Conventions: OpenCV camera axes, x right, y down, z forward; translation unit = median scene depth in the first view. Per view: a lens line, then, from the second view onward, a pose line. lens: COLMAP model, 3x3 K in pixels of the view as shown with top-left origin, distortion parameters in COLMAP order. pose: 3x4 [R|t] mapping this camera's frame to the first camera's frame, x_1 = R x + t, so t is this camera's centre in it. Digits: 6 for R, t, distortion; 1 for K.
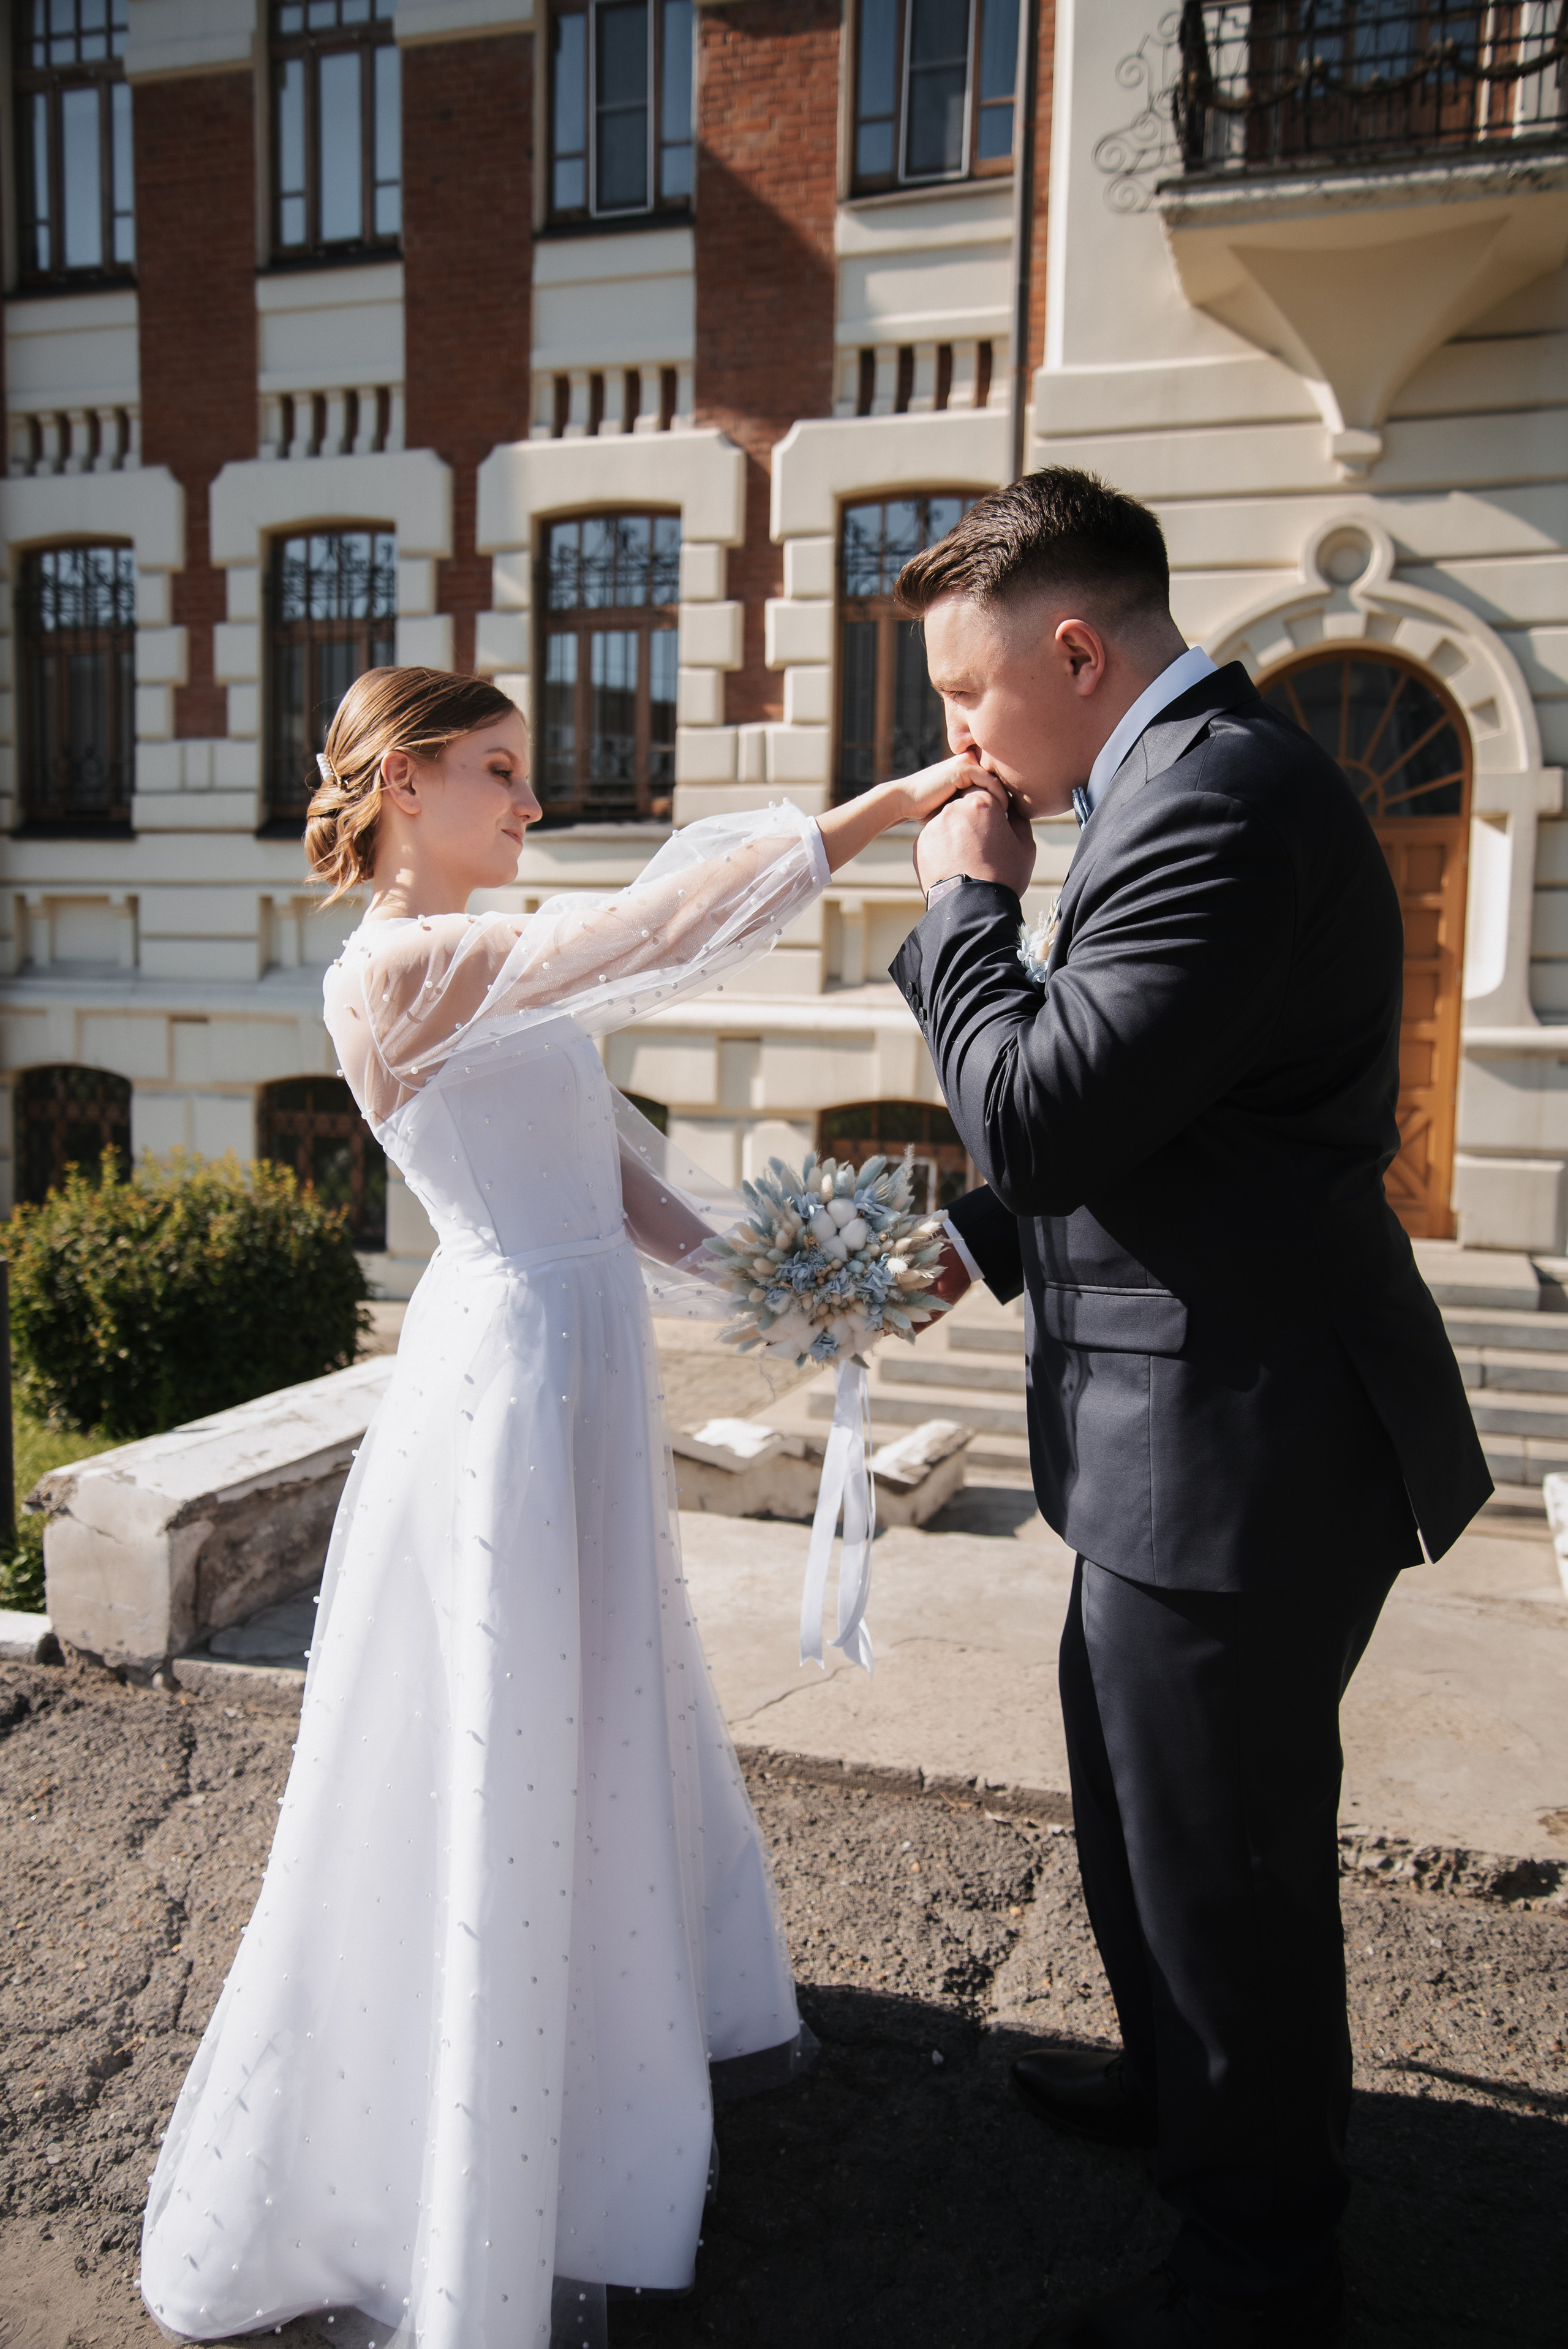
lens RADIAL K [[1939.3, 0, 784.0], [0, 1939.3, 1174.5], [0, 0, 1]] dist [-0.003398, 0.040521]
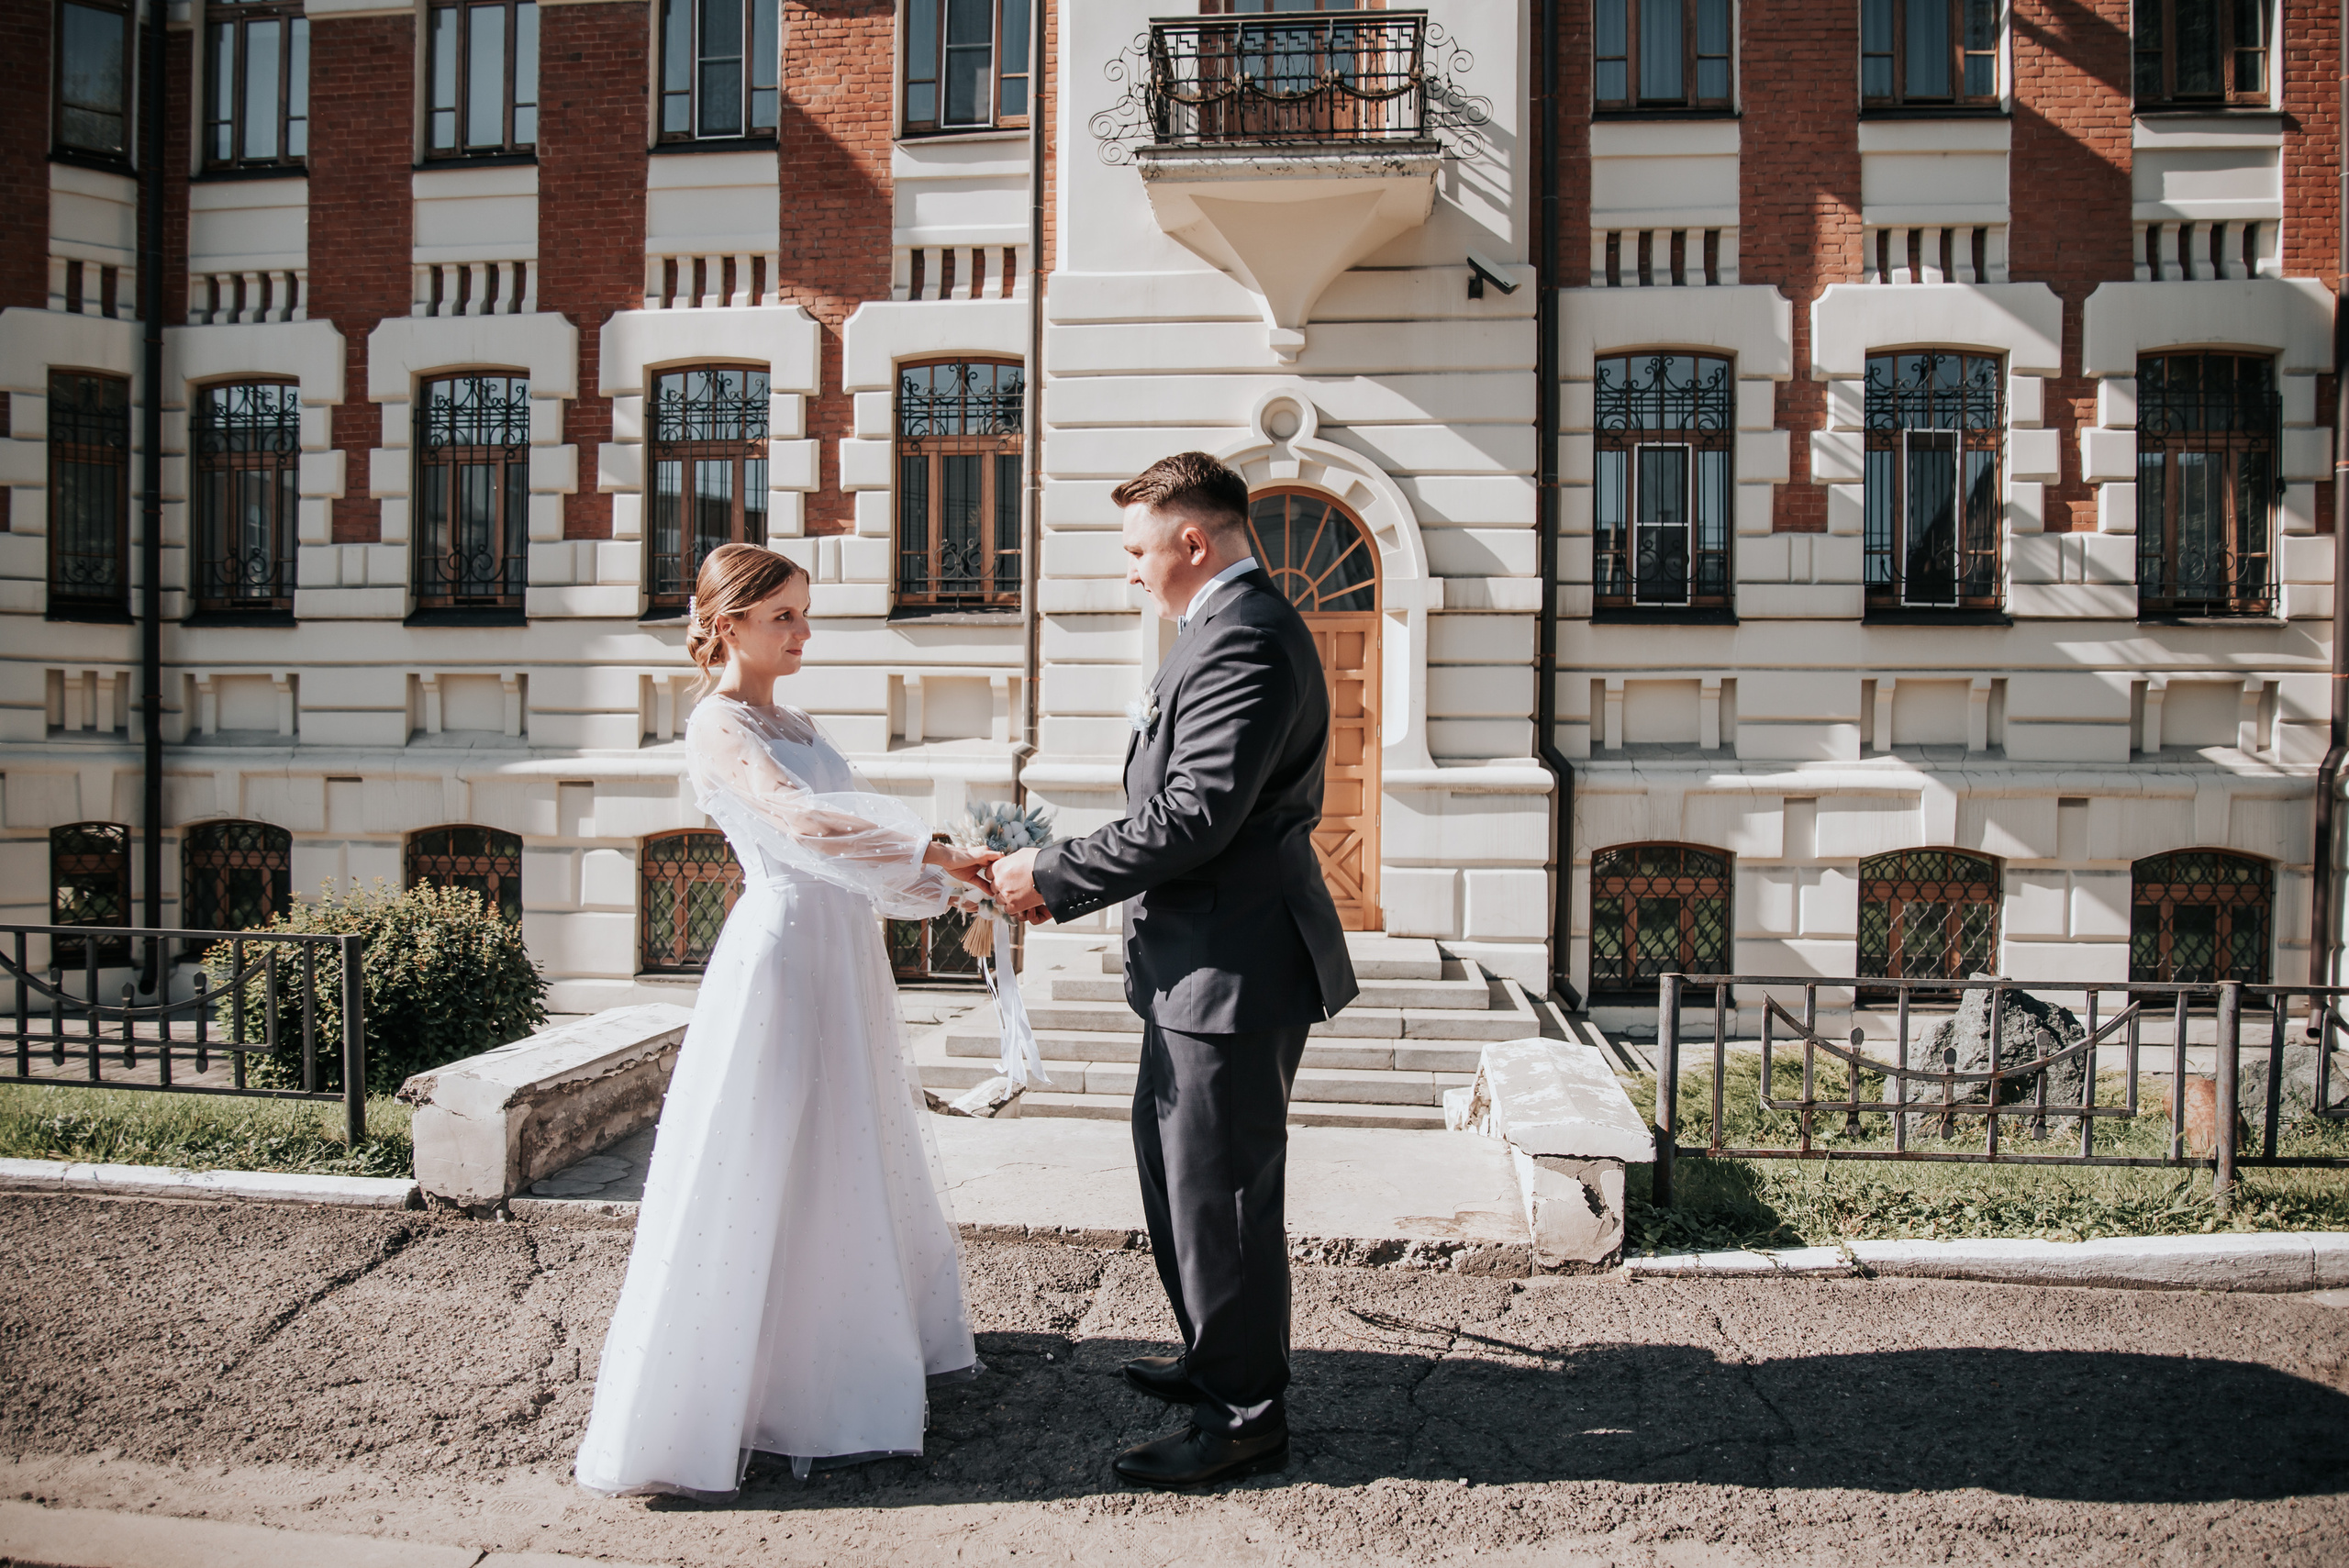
lens RADIAL K [[1763.1, 0, 1180.2], [0, 1763.1, 802.6], [0, 0, 1]] dist [-0.075823, 0.045124]
pose [[0.979003, -0.017362, 0.203107, -0.028585], [0.030758, 0.997540, -0.062989, 0.017900], [-0.201514, 0.067914, 0.977128, -0.141388]]
